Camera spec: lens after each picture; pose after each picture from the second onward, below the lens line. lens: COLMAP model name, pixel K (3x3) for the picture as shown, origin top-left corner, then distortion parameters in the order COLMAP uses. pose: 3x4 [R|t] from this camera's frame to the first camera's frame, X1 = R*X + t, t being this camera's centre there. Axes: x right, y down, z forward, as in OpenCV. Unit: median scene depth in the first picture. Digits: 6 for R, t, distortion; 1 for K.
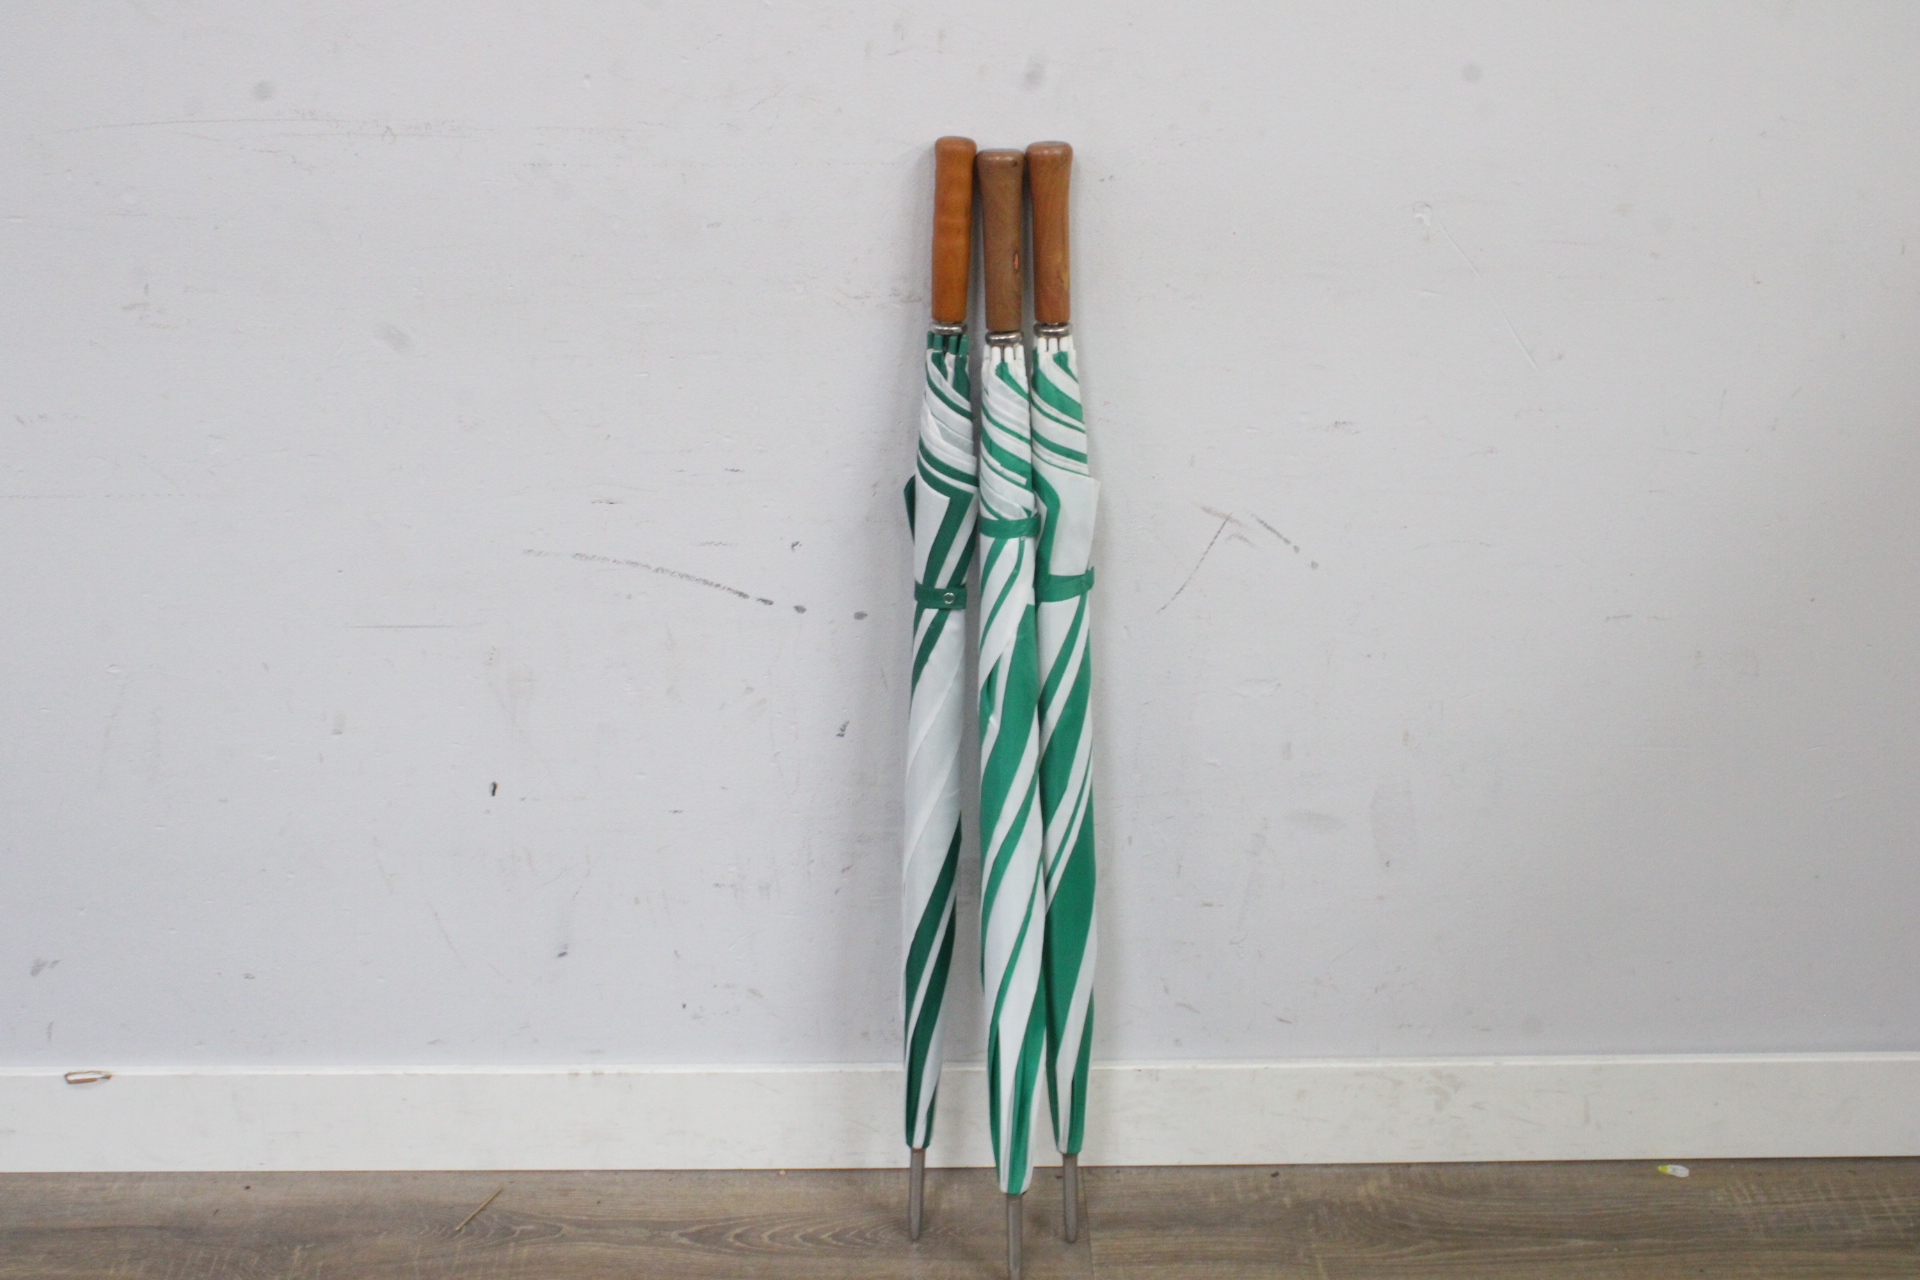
lens RADIAL K [[2289.3, 0, 957.0], [0, 2289.3, 640.4], [0, 0, 1]] dist [-0.078344, 0.000000]
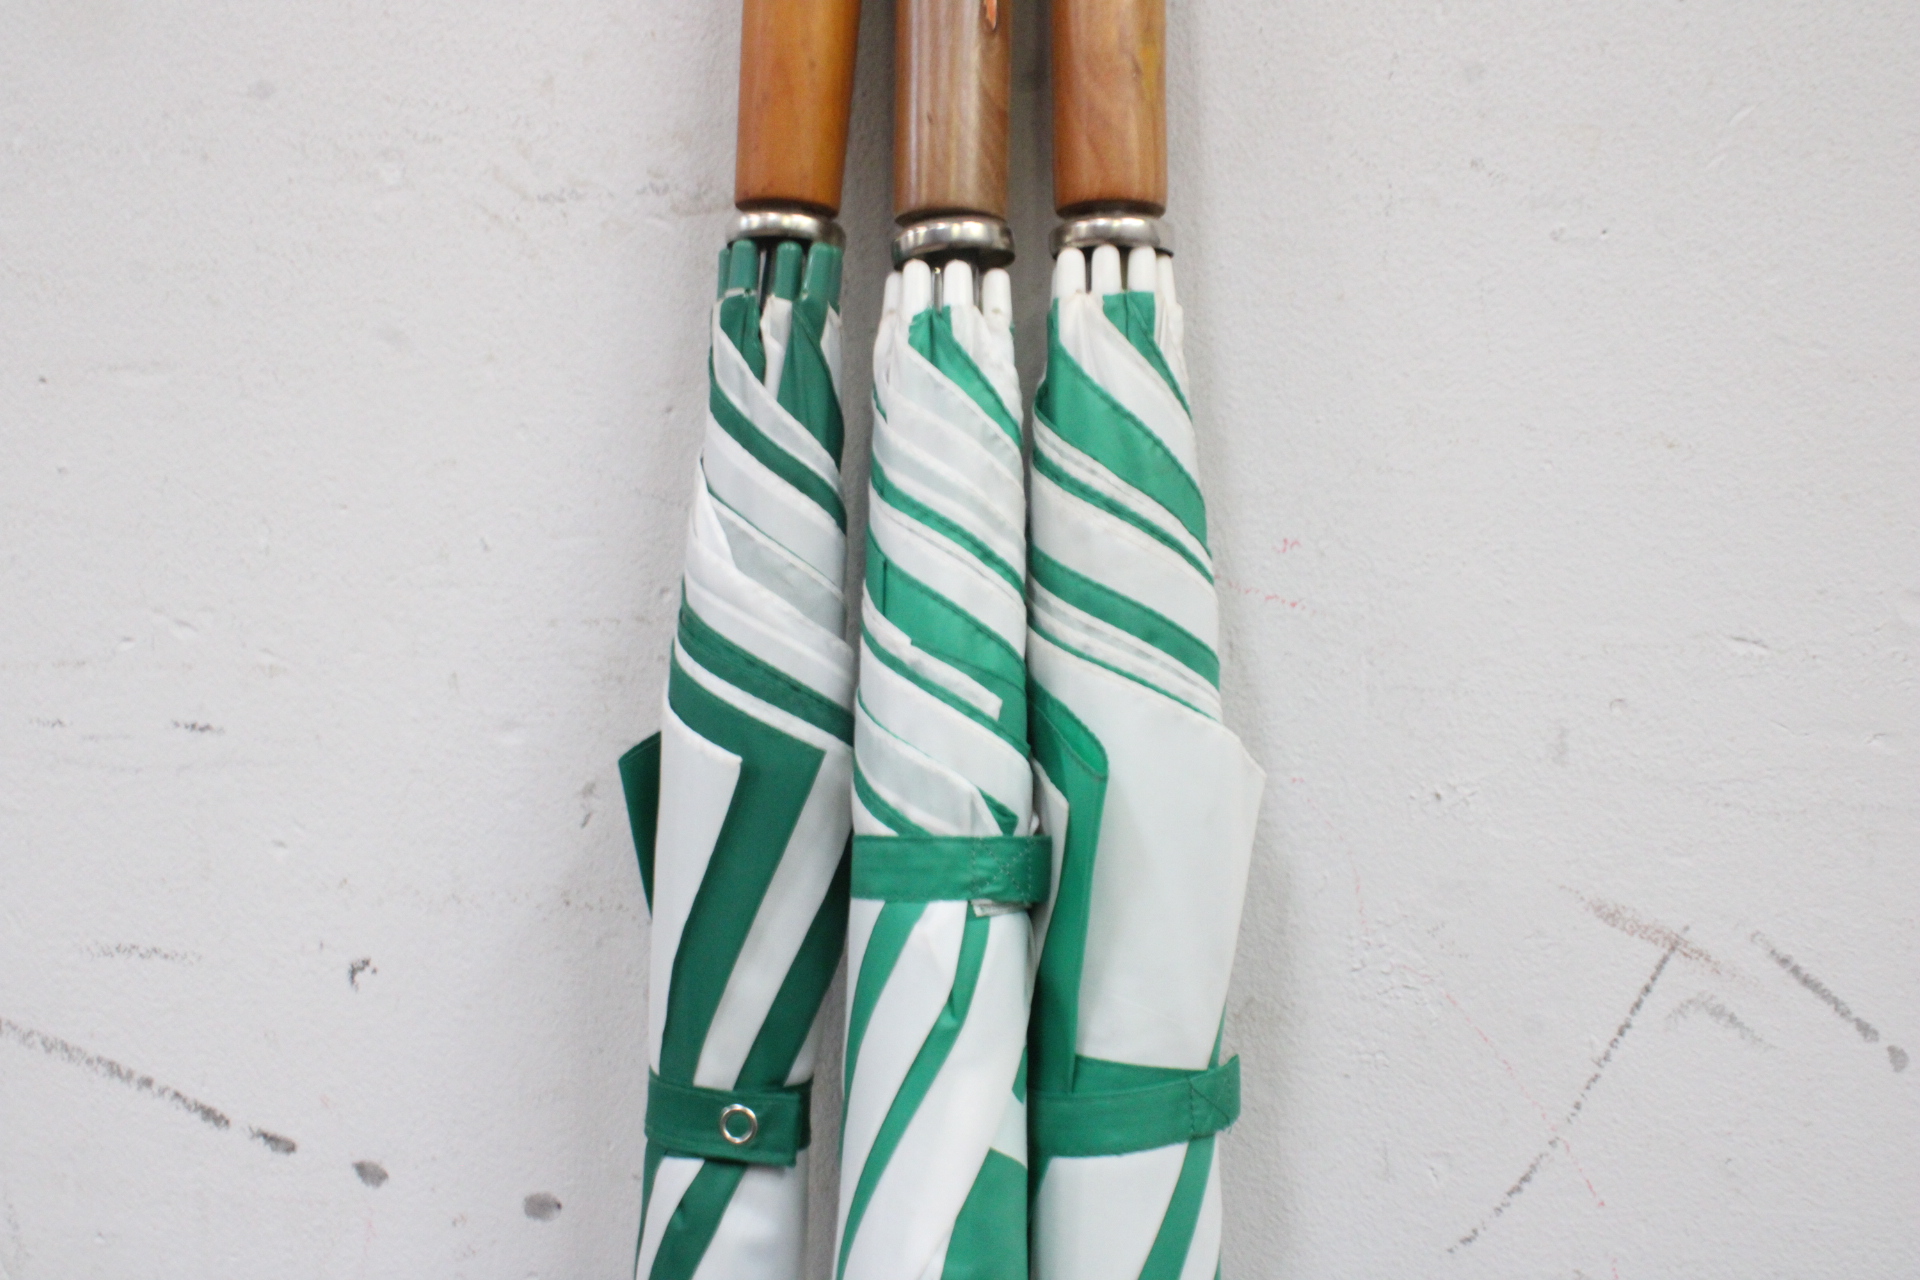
lens RADIAL K [[2088.6, 0, 955.3], [0, 2088.6, 634.4], [0, 0, 1]] dist [-0.073983, 0.000000]
pose [[0.991541, 0.025962, -0.127172, 0.057767], [-0.071739, 0.926151, -0.370267, 0.020845], [0.108168, 0.376258, 0.920179, 0.746211]]
